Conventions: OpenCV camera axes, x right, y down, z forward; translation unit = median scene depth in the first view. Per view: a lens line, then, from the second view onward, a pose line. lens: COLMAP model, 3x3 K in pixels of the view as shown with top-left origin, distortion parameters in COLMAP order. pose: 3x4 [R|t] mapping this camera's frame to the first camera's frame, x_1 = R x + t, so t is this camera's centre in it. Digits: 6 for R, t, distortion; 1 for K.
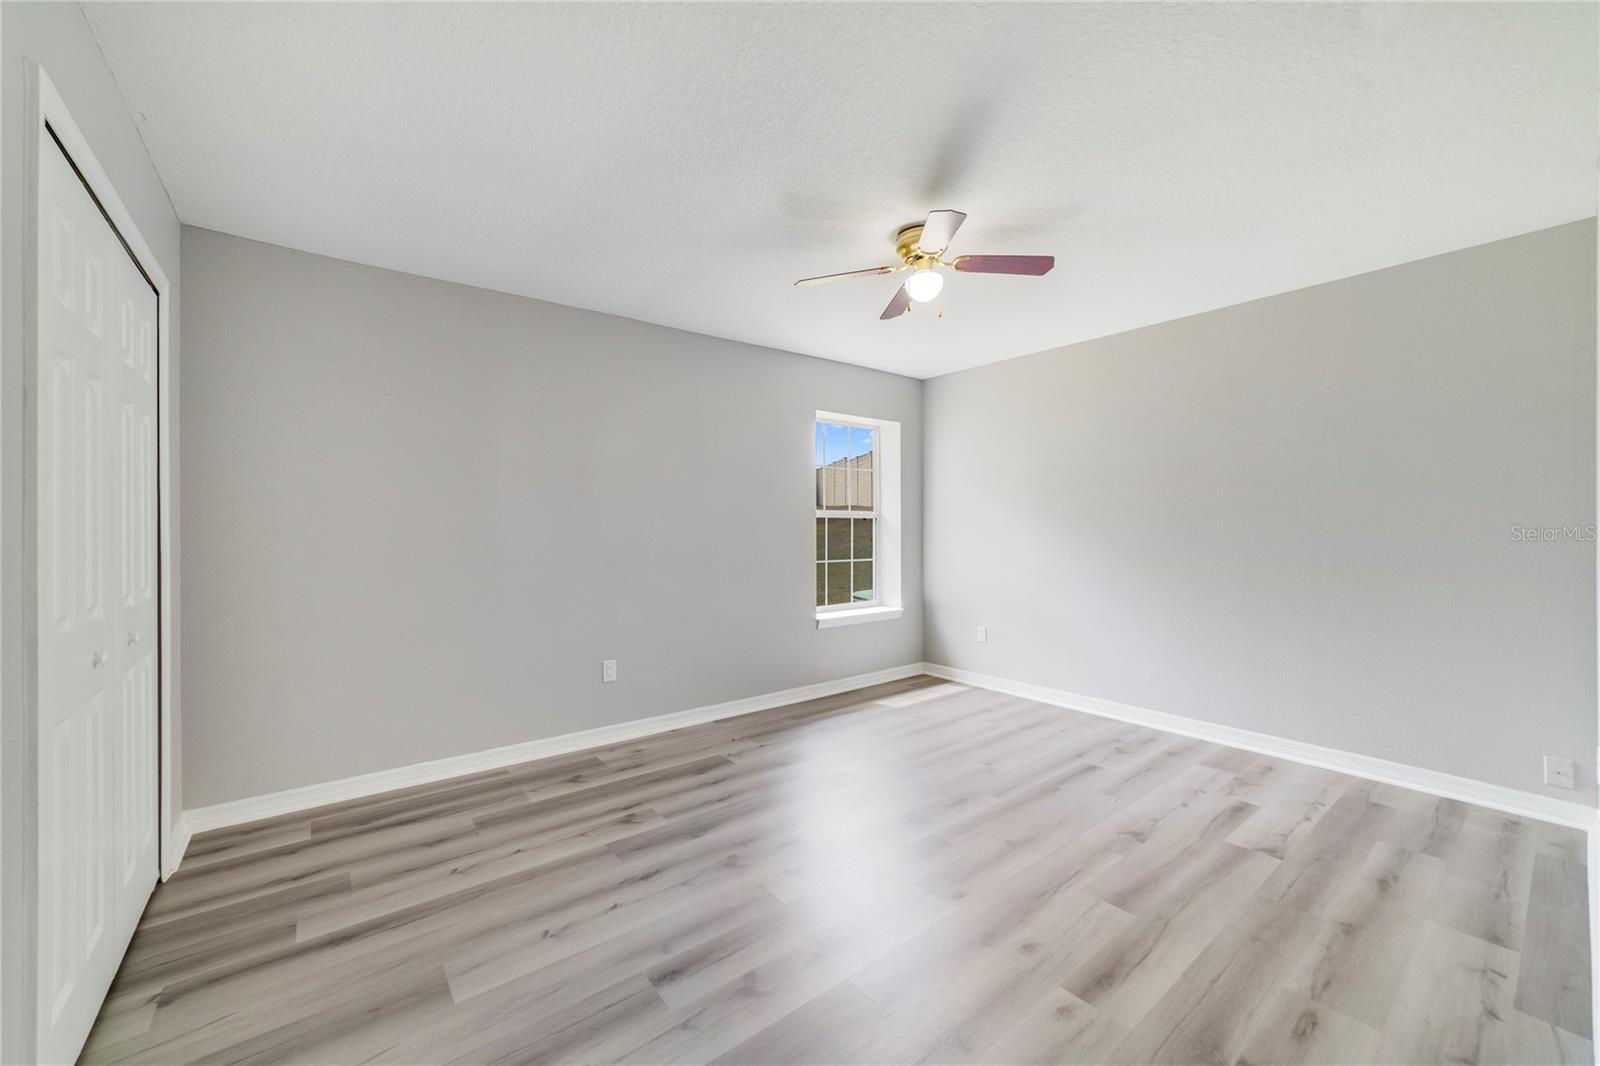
lens RADIAL K [[622.6, 0, 783.8], [0, 622.6, 526.8], [0, 0, 1]] dist [-0.028237, 0.010557]
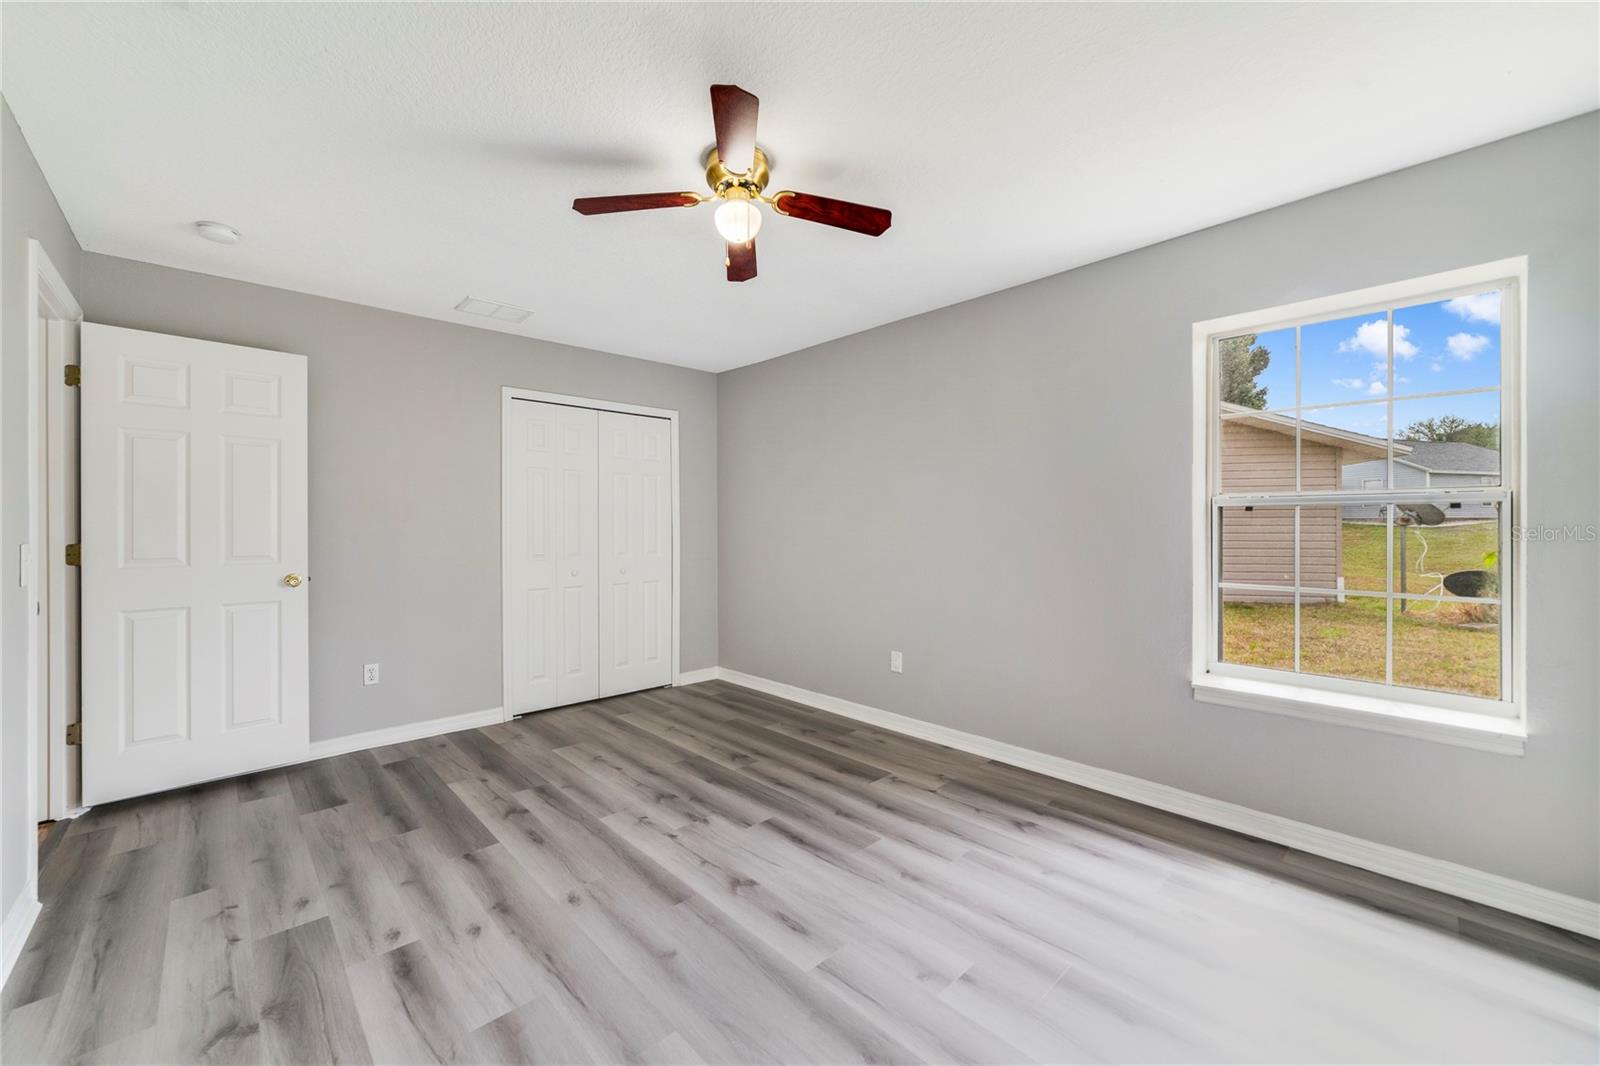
lens RADIAL K [[622.6, 0, 783.8], [0, 622.6, 526.8], [0, 0, 1]] dist [-0.028237, 0.010557]
pose [[0.097493, 0.008111, -0.995203, 0.978983], [0.002017, 0.999963, 0.008347, -0.004793], [0.995234, -0.002821, 0.097473, 0.939494]]
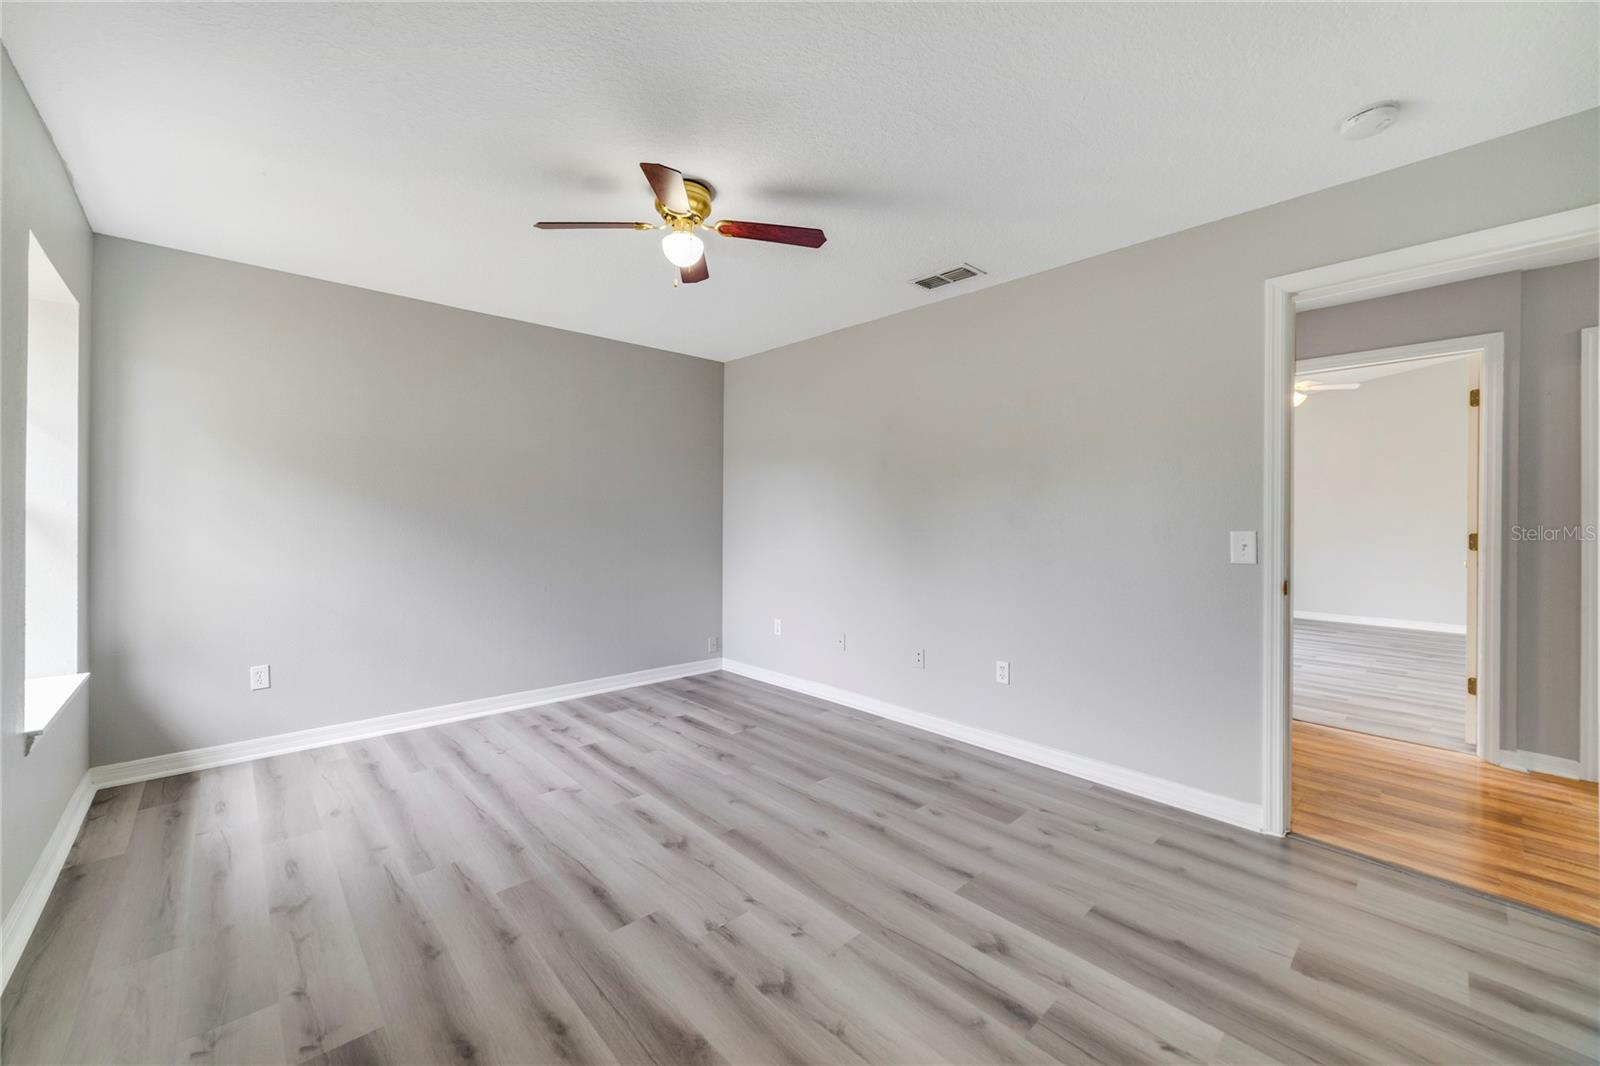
lens RADIAL K [[622.6, 0, 783.8], [0, 622.6, 526.8], [0, 0, 1]] dist [-0.028237, 0.010557]
pose [[-0.087345, -0.011231, 0.996115, -0.656061], [-0.006201, 0.999923, 0.010730, 0.006212], [-0.996159, -0.005240, -0.087408, 0.890544]]
